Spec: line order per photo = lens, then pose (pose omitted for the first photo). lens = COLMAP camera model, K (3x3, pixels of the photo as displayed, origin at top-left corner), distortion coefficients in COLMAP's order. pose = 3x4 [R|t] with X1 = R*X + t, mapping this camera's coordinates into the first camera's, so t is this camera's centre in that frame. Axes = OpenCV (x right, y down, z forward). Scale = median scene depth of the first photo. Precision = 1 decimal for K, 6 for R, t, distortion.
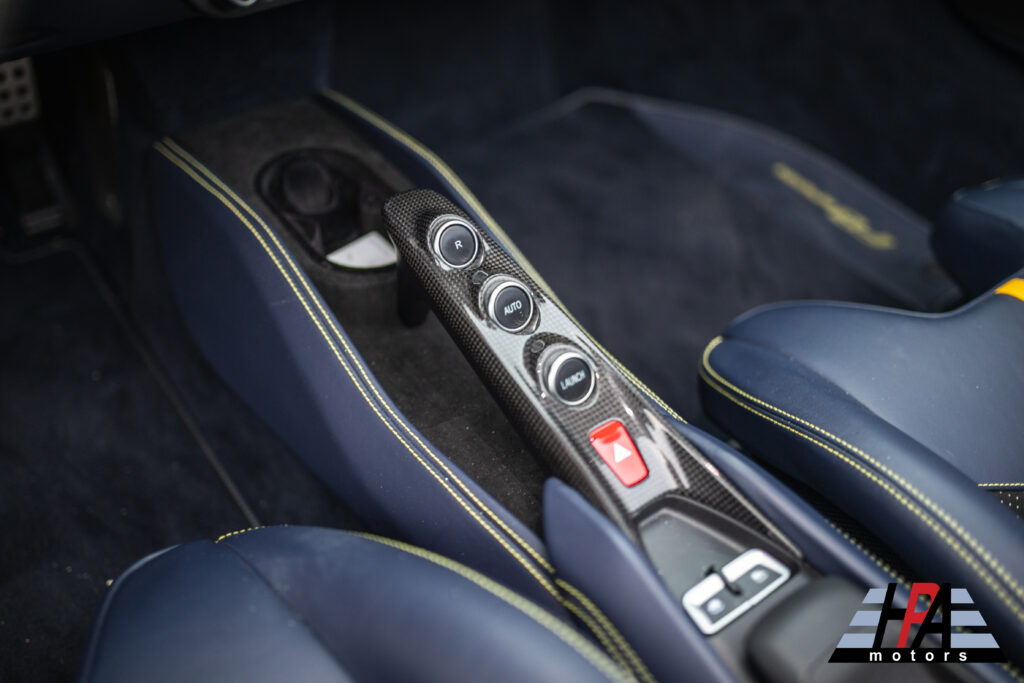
lens RADIAL K [[976.6, 0, 512.0], [0, 976.6, 341.5], [0, 0, 1]] dist [-0.059248, 0.078086]
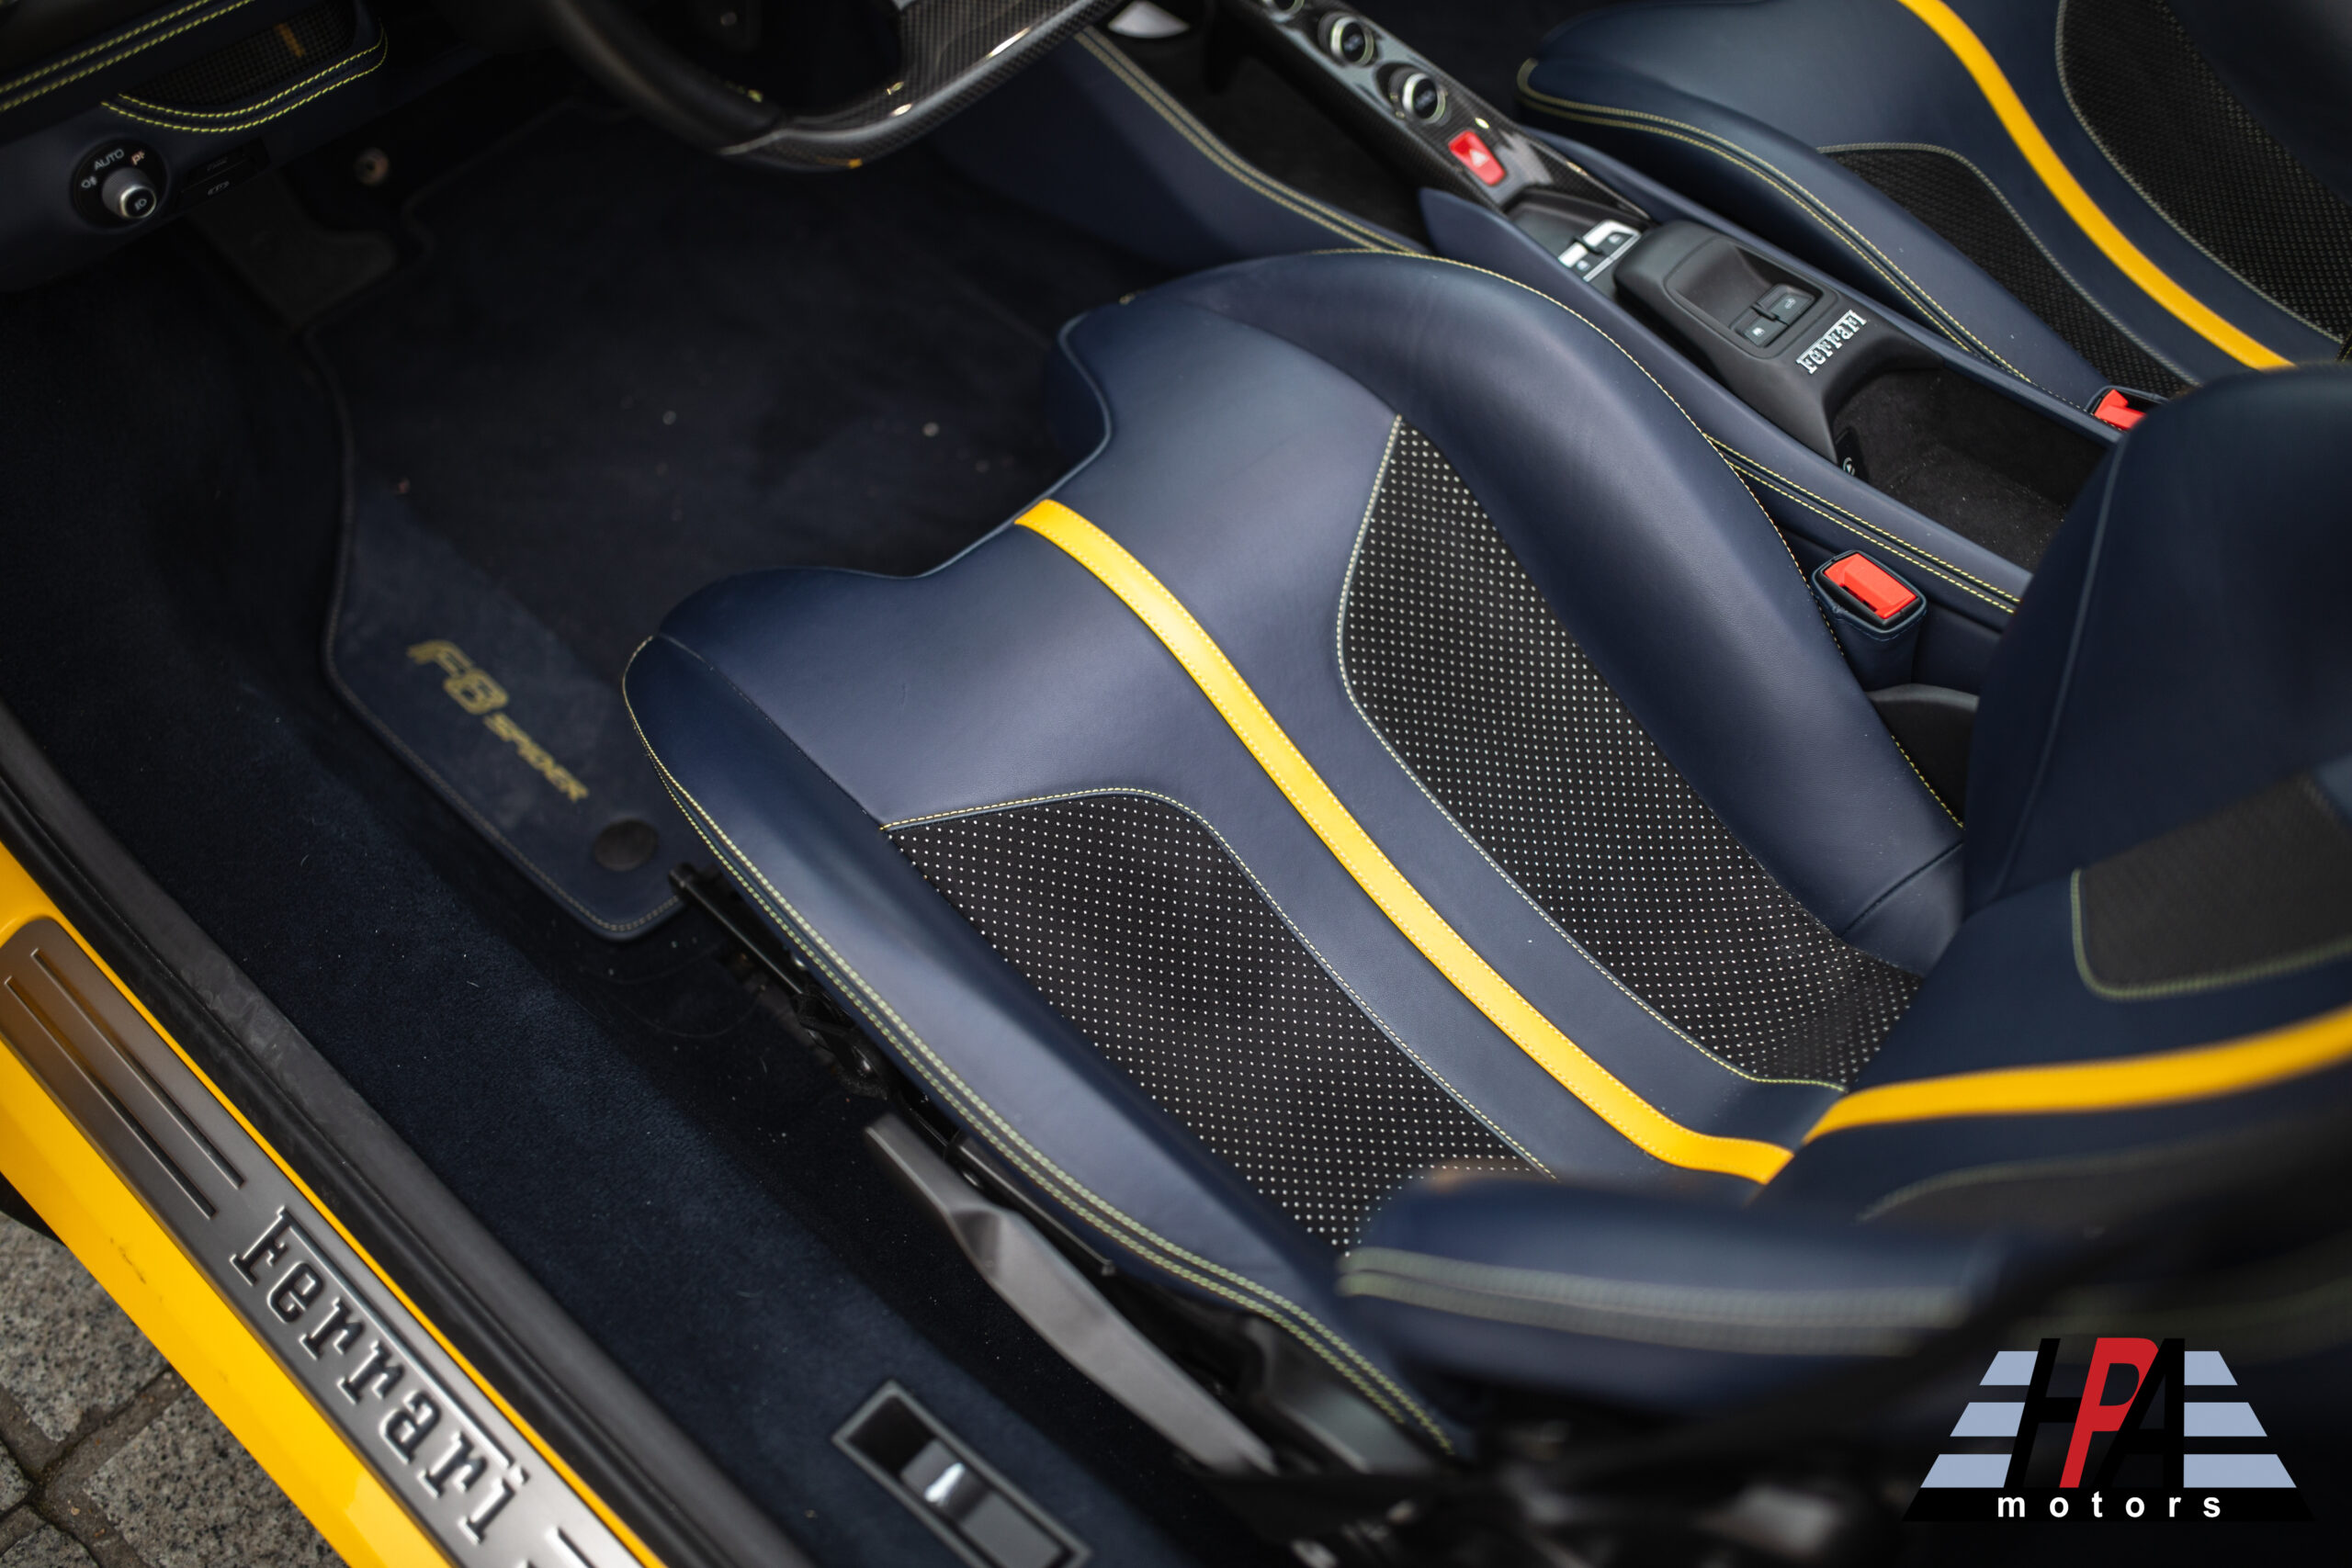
lens RADIAL K [[2221.7, 0, 1169.8], [0, 2221.7, 751.0], [0, 0, 1]] dist [-0.052320, 0.005765]
pose [[0.981730, -0.176578, 0.070903, -0.494881], [0.158142, 0.964377, 0.212058, 0.164132], [-0.105822, -0.196971, 0.974682, -1.440733]]
